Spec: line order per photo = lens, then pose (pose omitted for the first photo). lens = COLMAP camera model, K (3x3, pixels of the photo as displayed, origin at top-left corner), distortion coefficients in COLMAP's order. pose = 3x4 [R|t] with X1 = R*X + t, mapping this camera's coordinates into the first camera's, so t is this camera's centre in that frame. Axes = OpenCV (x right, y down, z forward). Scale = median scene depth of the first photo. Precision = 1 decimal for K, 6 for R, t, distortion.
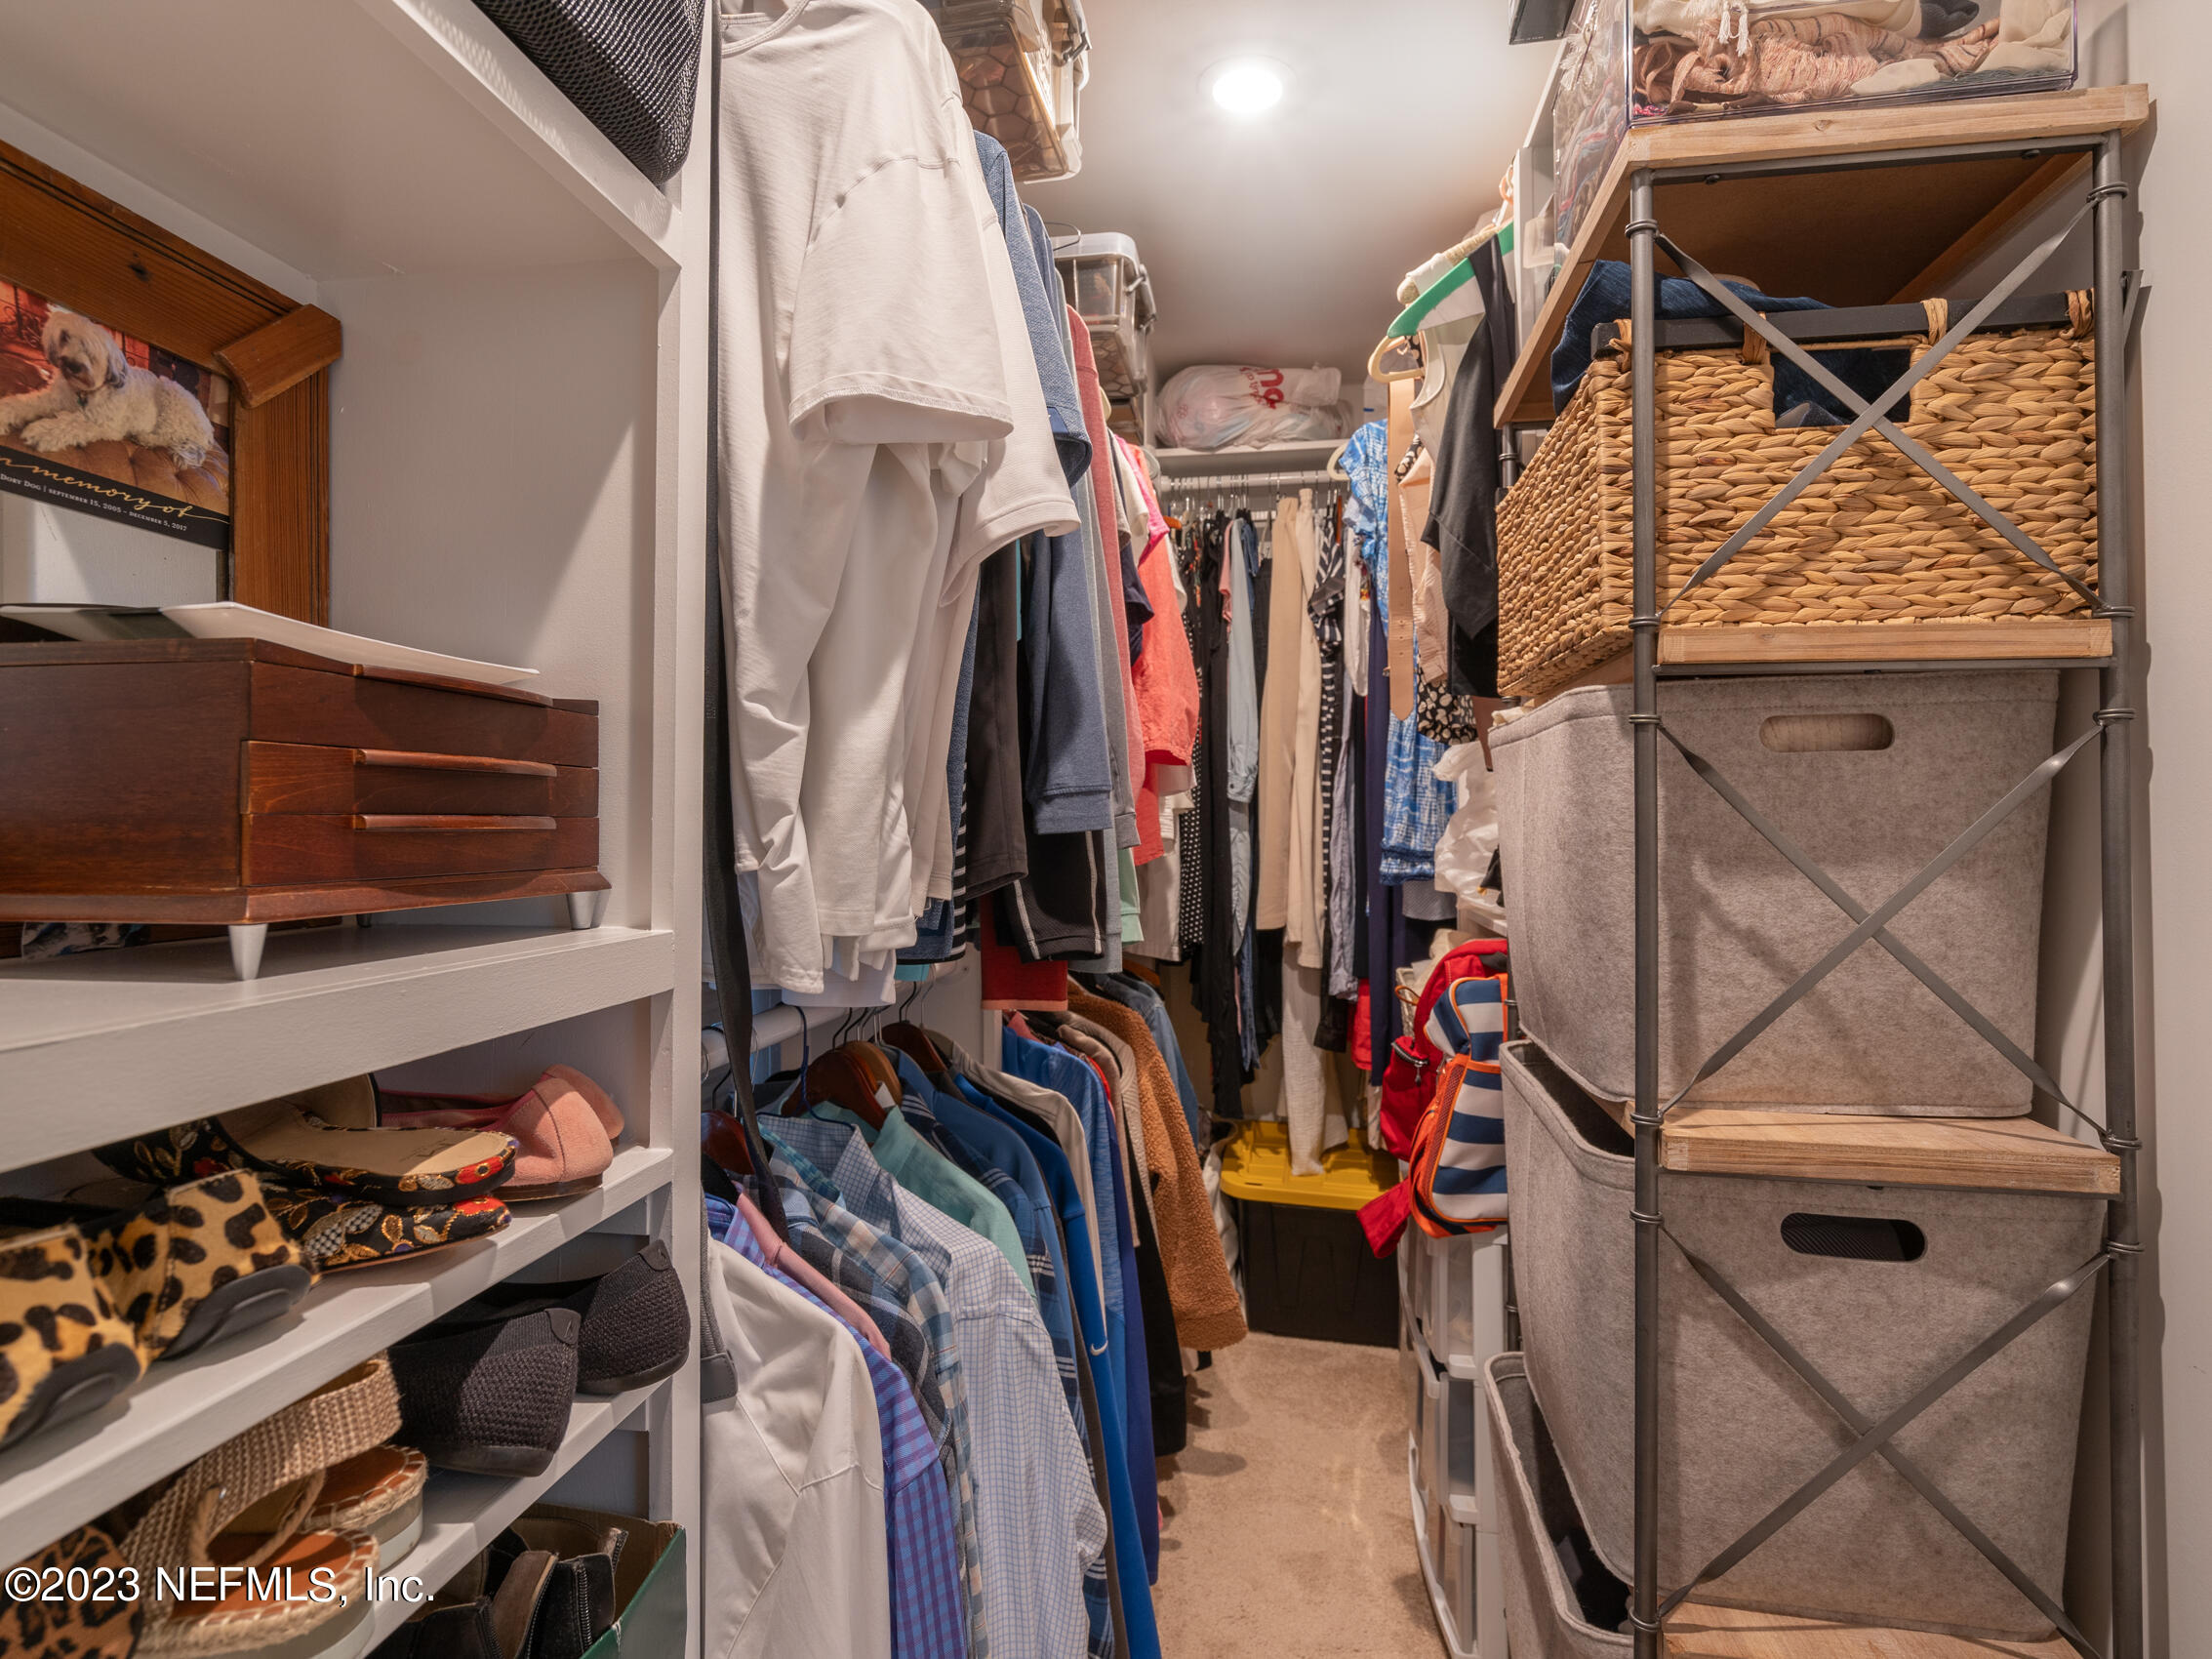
lens RADIAL K [[1141.1, 0, 1110.6], [0, 1141.1, 795.5], [0, 0, 1]] dist [-0.004305, 0.000224]
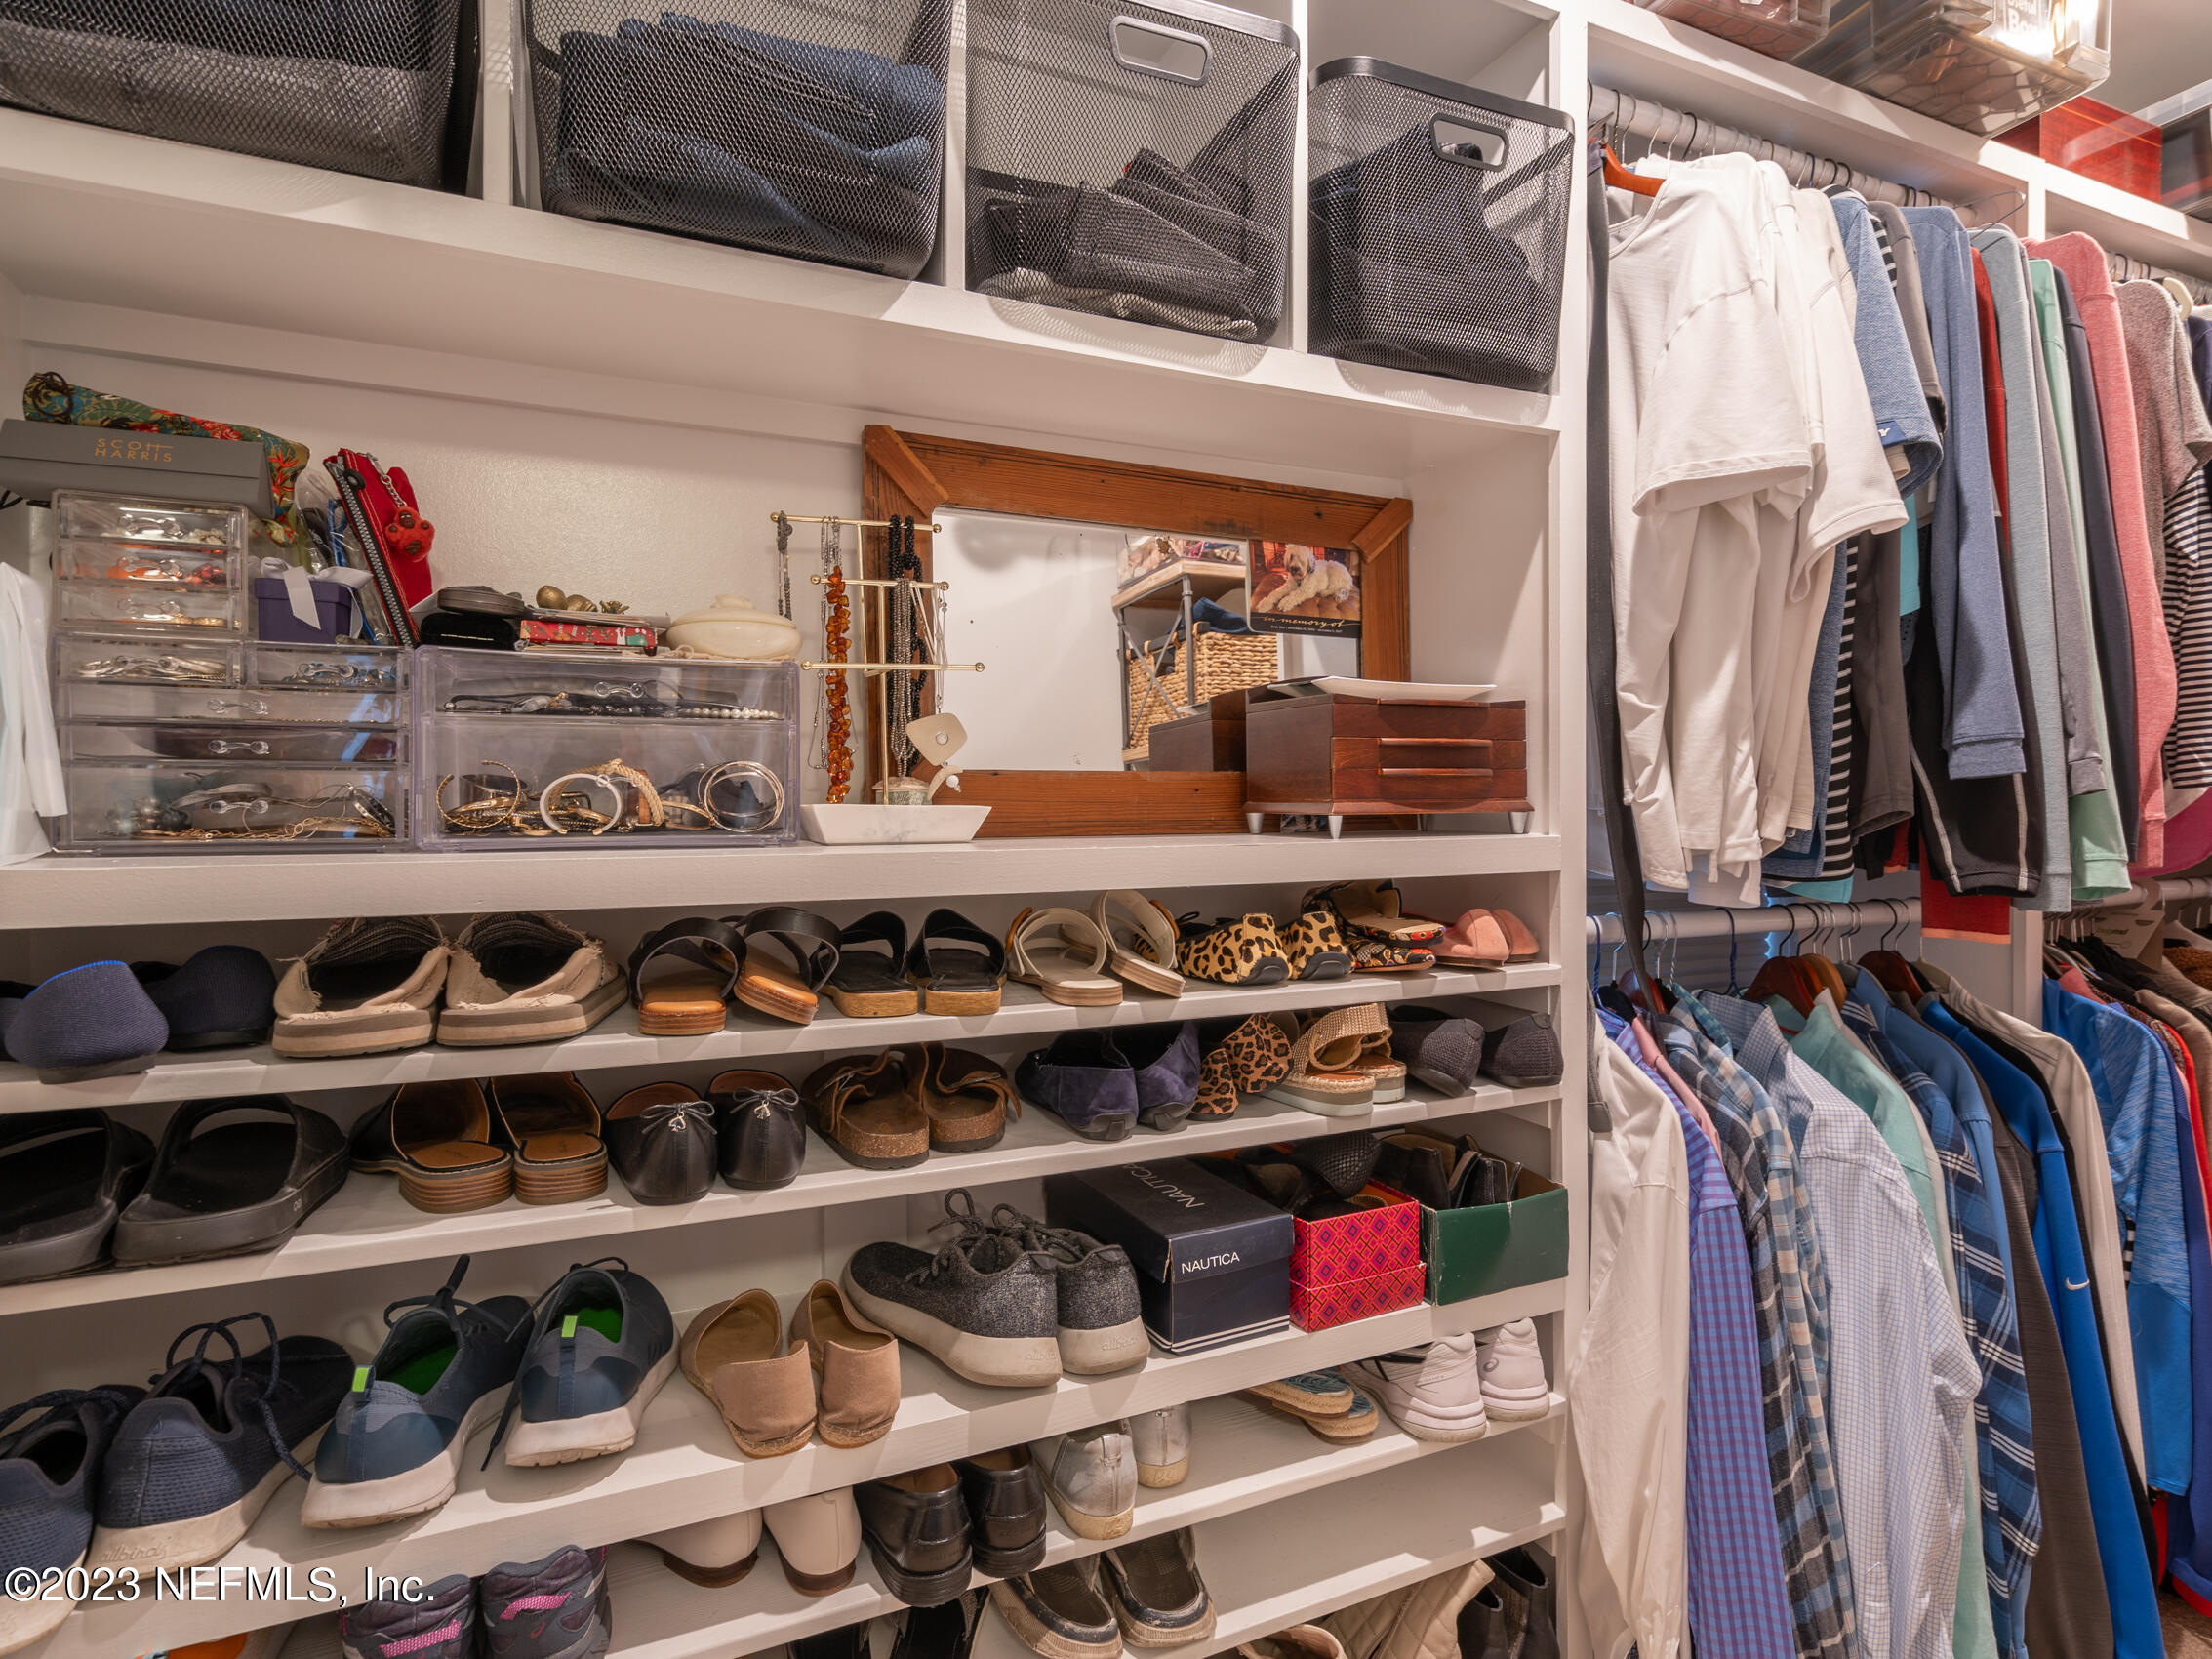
lens RADIAL K [[1169.5, 0, 1069.0], [0, 1169.5, 783.8], [0, 0, 1]] dist [0.003574, 0.001681]
pose [[0.511165, -0.007594, -0.859449, 0.701781], [0.026998, 0.999609, 0.007225, 0.010273], [0.859058, -0.026897, 0.511171, -0.476894]]
